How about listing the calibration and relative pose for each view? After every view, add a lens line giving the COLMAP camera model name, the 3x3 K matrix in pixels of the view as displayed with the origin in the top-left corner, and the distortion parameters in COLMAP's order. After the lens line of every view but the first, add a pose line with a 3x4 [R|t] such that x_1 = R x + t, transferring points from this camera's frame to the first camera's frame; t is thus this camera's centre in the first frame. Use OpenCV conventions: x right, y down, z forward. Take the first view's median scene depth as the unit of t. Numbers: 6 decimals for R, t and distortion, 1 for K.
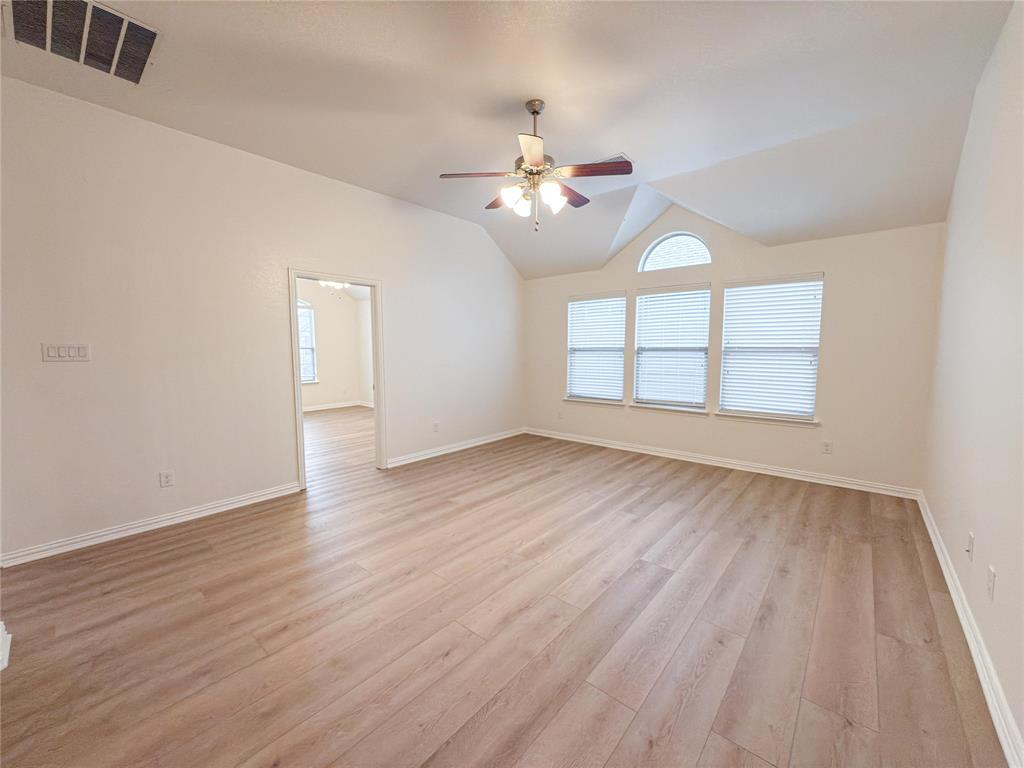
lens RADIAL K [[406.4, 0, 512.1], [0, 406.4, 383.4], [0, 0, 1]] dist [-0.001027, 0.000197]
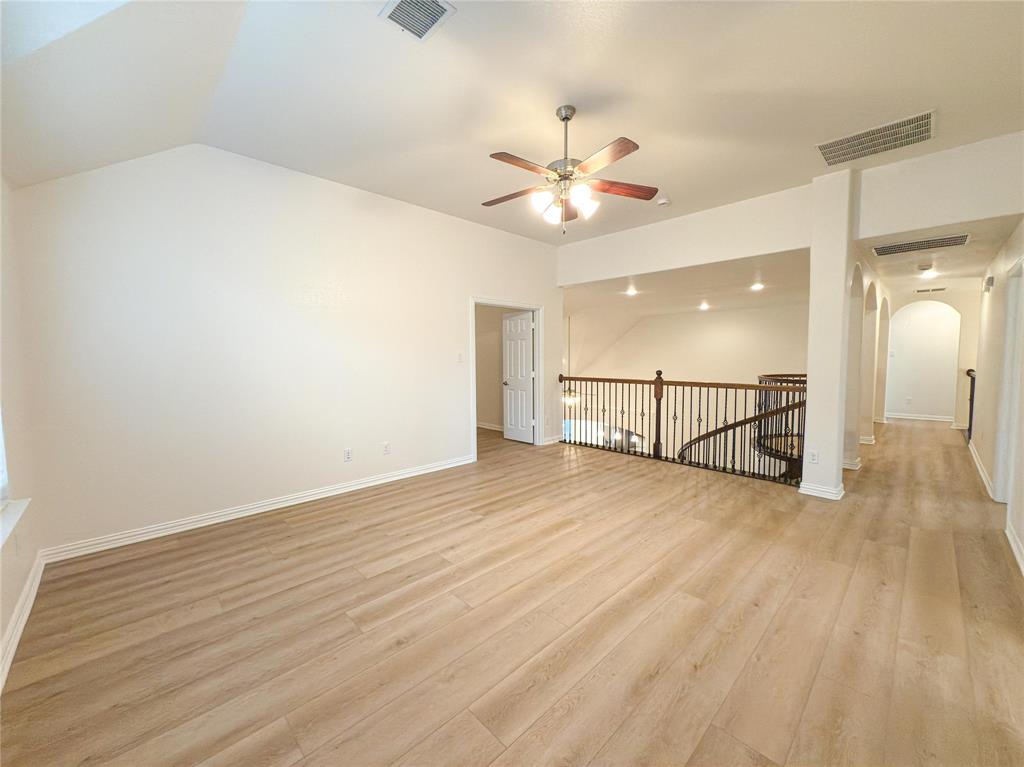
lens RADIAL K [[406.4, 0, 512.1], [0, 406.4, 382.9], [0, 0, 1]] dist [-0.001027, 0.000197]
pose [[-0.996205, 0.005794, 0.086844, 0.084306], [0.019137, 0.987946, 0.153613, -0.151666], [-0.084907, 0.154692, -0.984307, 1.740242]]
